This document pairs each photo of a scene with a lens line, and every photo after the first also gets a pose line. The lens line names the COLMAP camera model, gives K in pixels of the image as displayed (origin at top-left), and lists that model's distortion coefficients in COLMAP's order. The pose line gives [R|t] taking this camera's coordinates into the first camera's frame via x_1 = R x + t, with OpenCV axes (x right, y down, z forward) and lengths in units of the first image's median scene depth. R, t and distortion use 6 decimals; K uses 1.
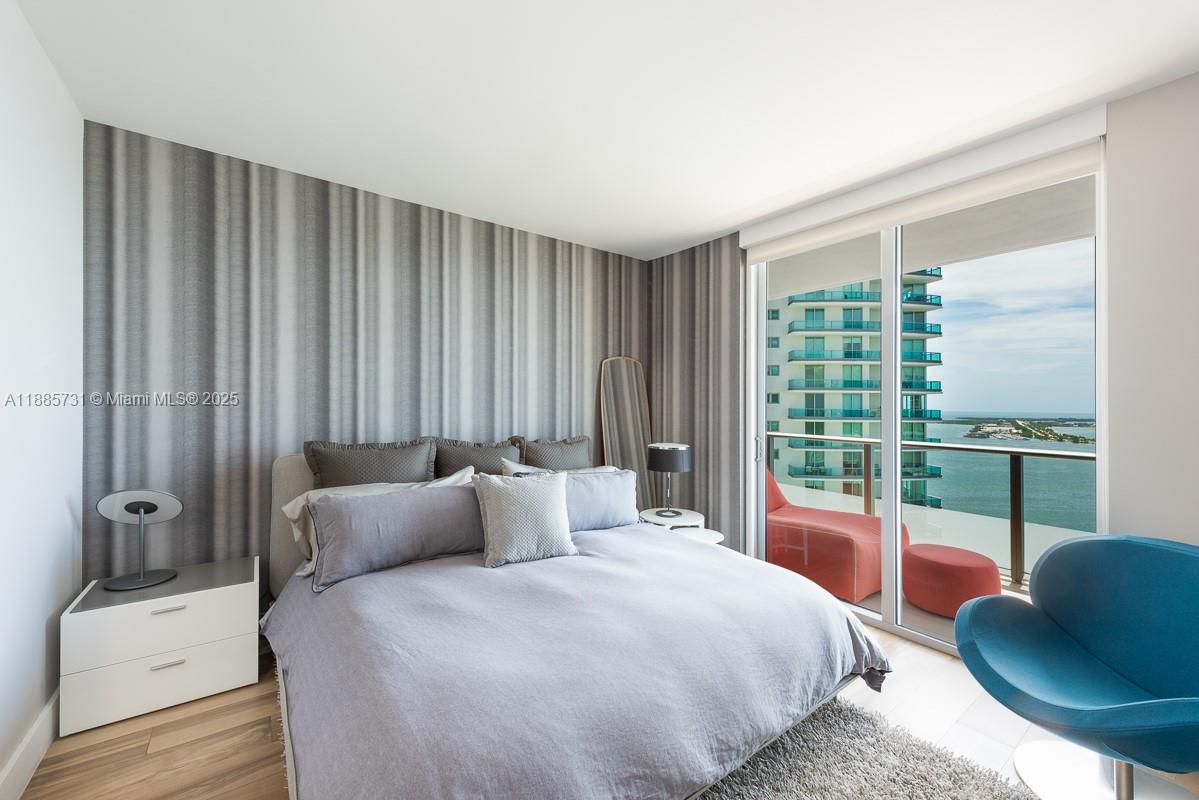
lens RADIAL K [[484.9, 0, 604.1], [0, 484.9, 403.5], [0, 0, 1]] dist [-0.000170, -0.000577]
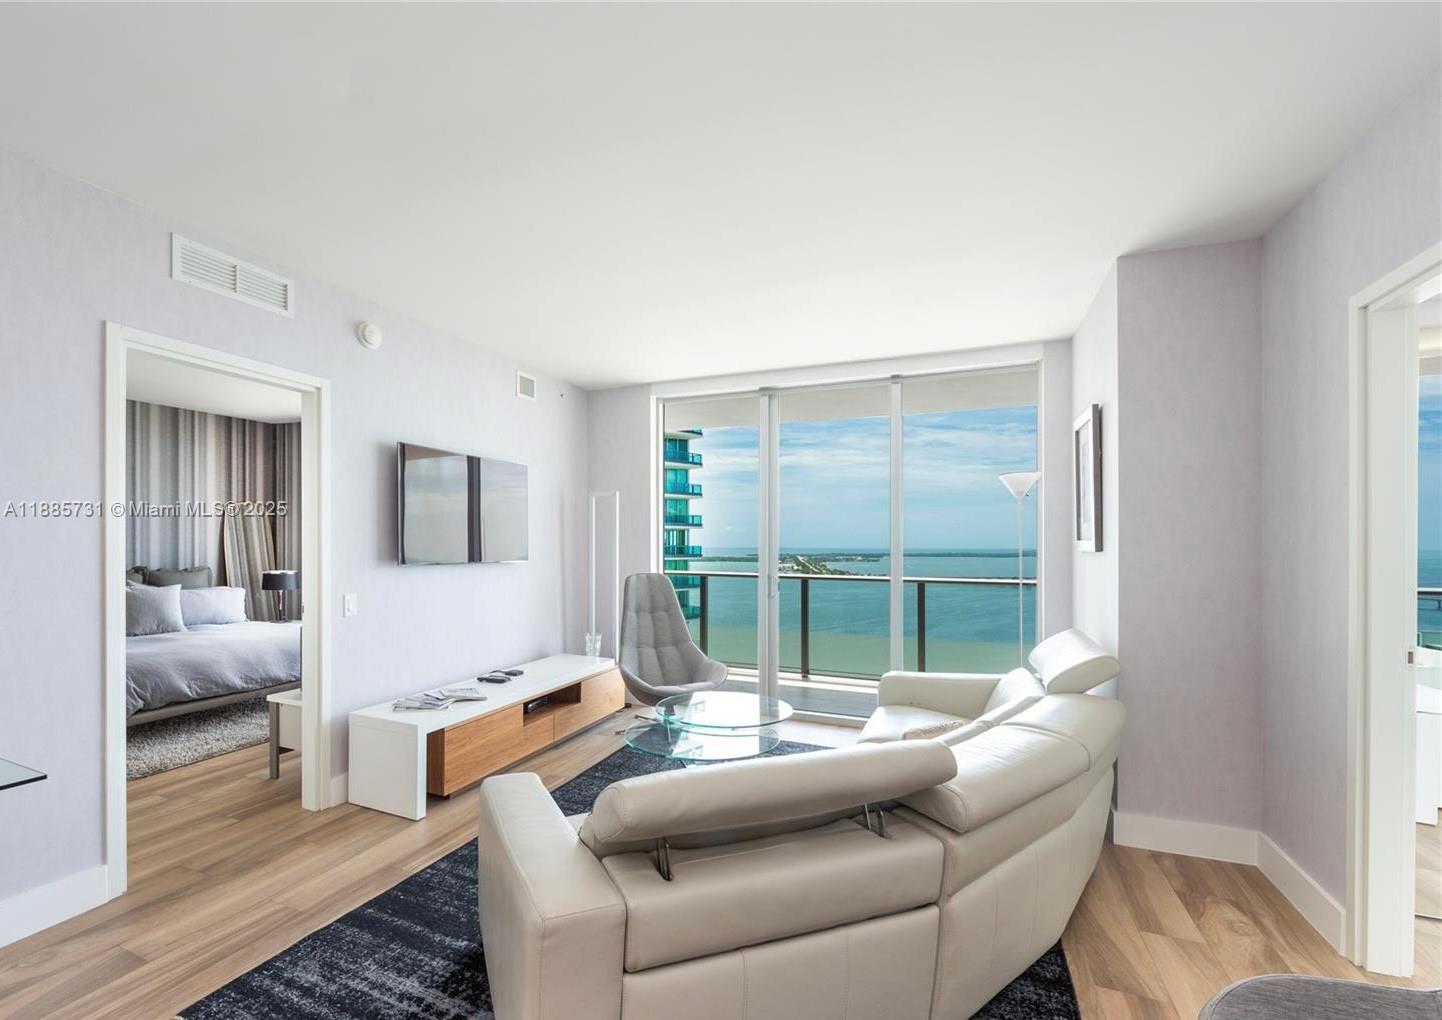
lens RADIAL K [[637.1, 0, 645.1], [0, 637.1, 541.0], [0, 0, 1]] dist [-0.000410, 0.000079]
pose [[0.876620, -0.003752, 0.481170, 0.154094], [0.002792, 0.999992, 0.002710, 0.000059], [-0.481176, -0.001032, 0.876623, -0.952511]]
